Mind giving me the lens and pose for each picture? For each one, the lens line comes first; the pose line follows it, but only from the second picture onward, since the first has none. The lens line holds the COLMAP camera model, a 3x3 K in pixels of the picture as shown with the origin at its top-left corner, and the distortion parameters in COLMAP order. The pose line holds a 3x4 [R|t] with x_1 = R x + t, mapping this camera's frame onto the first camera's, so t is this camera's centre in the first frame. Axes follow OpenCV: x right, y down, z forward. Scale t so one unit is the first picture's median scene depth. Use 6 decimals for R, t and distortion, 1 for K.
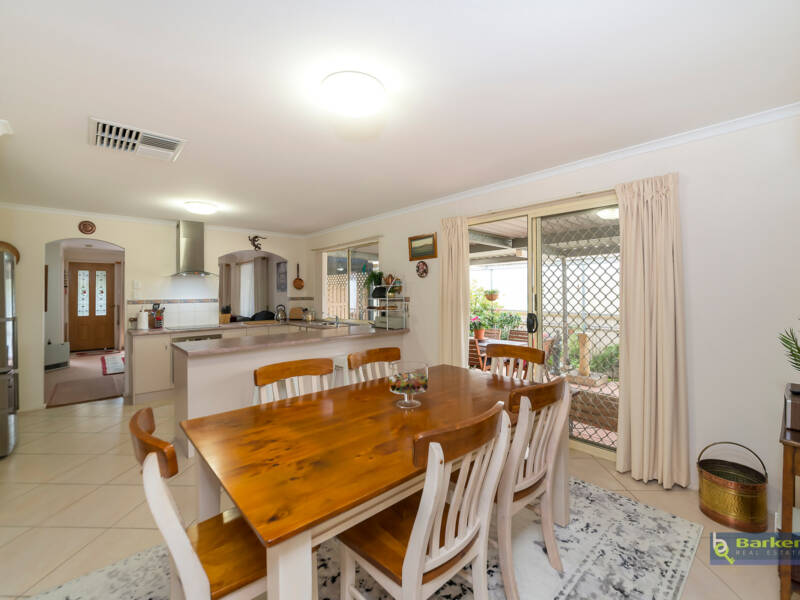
lens RADIAL K [[343.1, 0, 394.0], [0, 343.1, 290.2], [0, 0, 1]] dist [-0.006858, -0.000125]
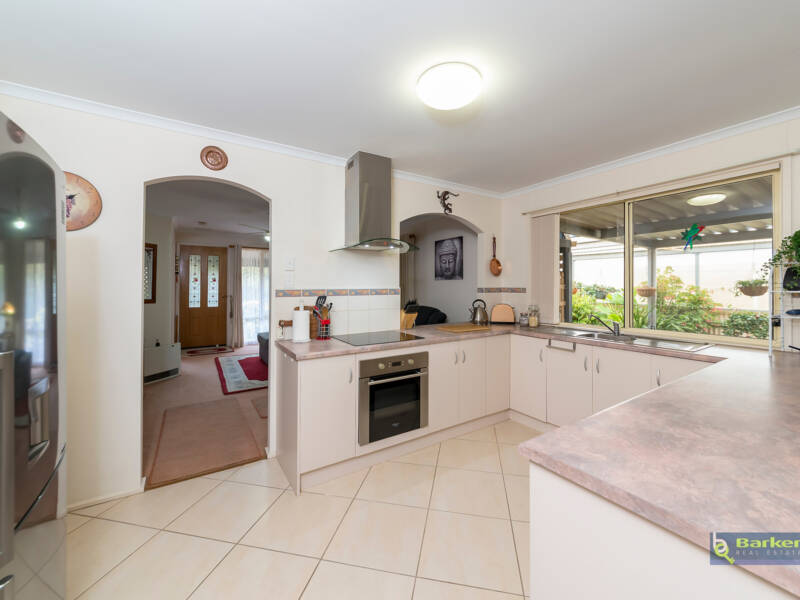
lens RADIAL K [[325.3, 0, 410.1], [0, 325.3, 282.3], [0, 0, 1]] dist [0.004439, -0.000238]
pose [[0.989986, 0.006855, -0.141001, -0.297322], [-0.007011, 0.999975, -0.000612, 0.009689], [0.140994, 0.001594, 0.990009, 0.303460]]
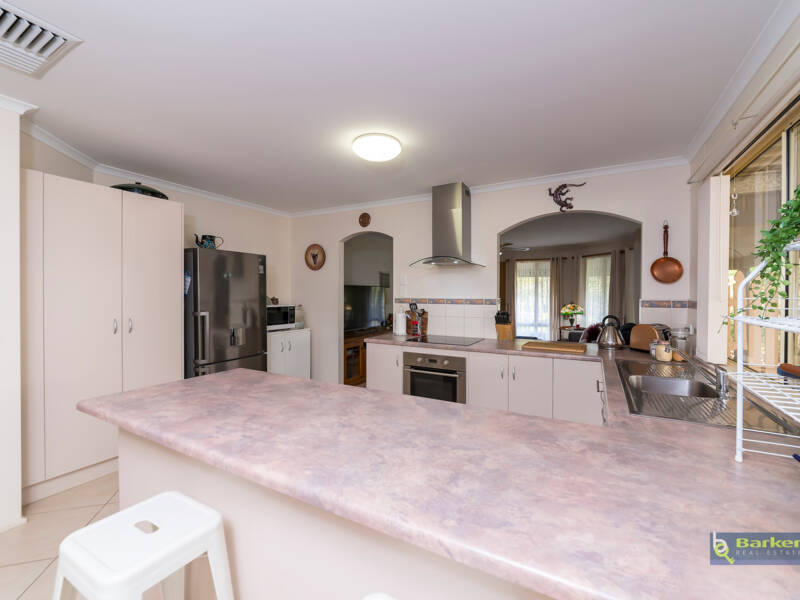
lens RADIAL K [[343.1, 0, 401.1], [0, 343.1, 299.8], [0, 0, 1]] dist [-0.006858, -0.000125]
pose [[0.351358, 0.026965, -0.935853, 0.013338], [0.001277, 0.999570, 0.029281, 0.005292], [0.936240, -0.011483, 0.351173, 0.443122]]
